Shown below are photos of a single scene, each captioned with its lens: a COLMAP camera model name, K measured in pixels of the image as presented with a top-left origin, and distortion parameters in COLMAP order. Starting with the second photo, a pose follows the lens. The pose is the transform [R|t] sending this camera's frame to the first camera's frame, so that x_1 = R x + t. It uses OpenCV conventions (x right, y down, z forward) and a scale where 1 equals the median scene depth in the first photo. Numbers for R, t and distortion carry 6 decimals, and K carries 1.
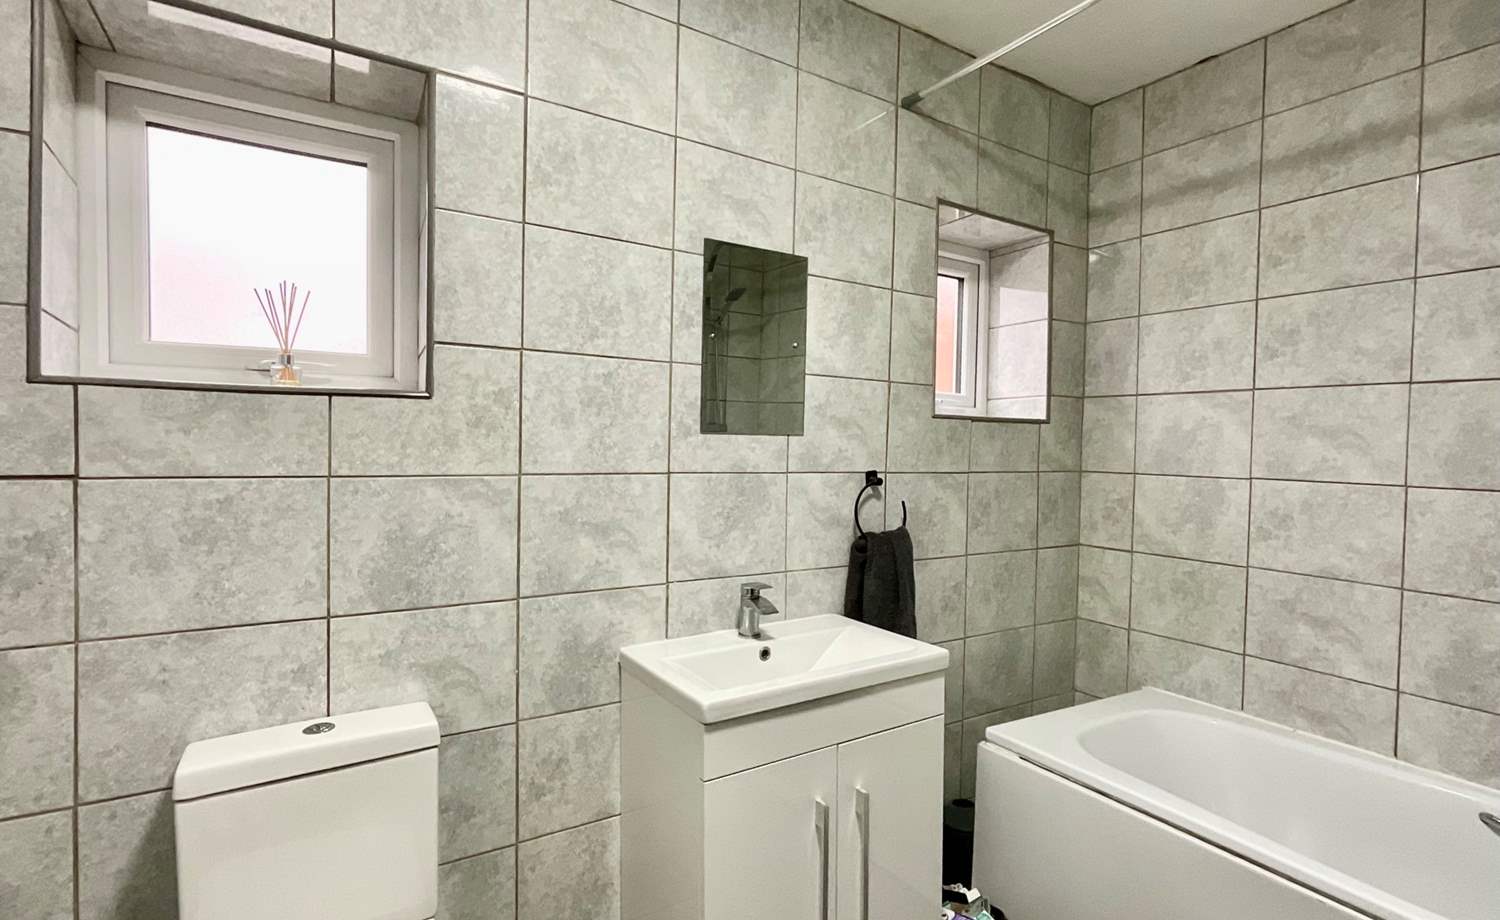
lens RADIAL K [[700.7, 0, 750.0], [0, 700.7, 460.0], [0, 0, 1]] dist [0.001619, 0.001064]
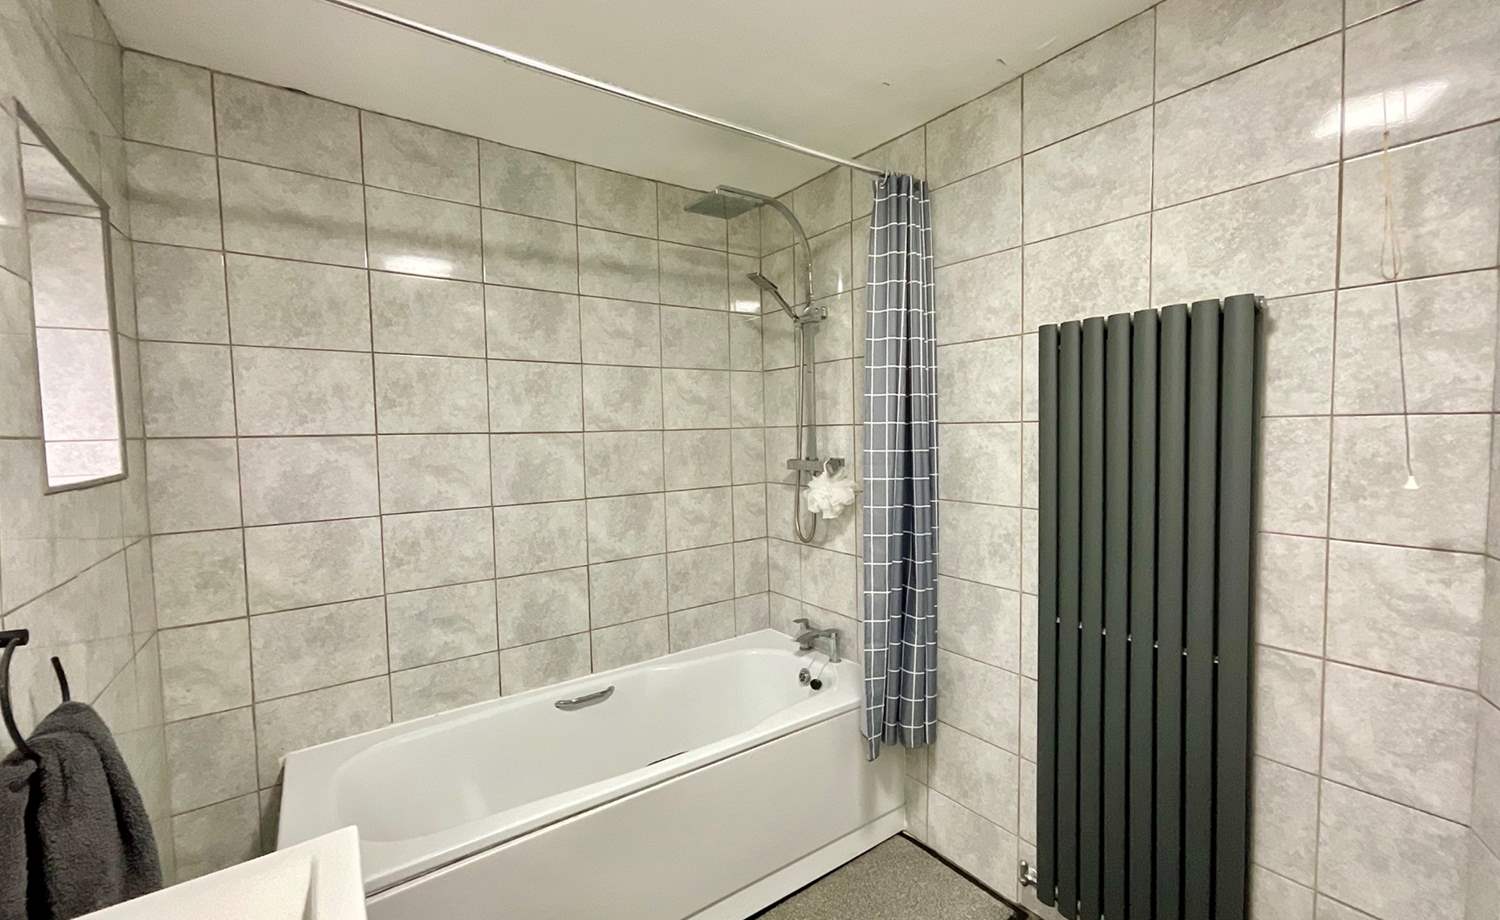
lens RADIAL K [[624.1, 0, 765.2], [0, 624.1, 461.5], [0, 0, 1]] dist [0.001745, 0.000553]
pose [[-0.070137, -0.069268, 0.995130, -0.289233], [0.041090, 0.996539, 0.072262, -0.100372], [-0.996691, 0.045958, -0.067048, 0.445016]]
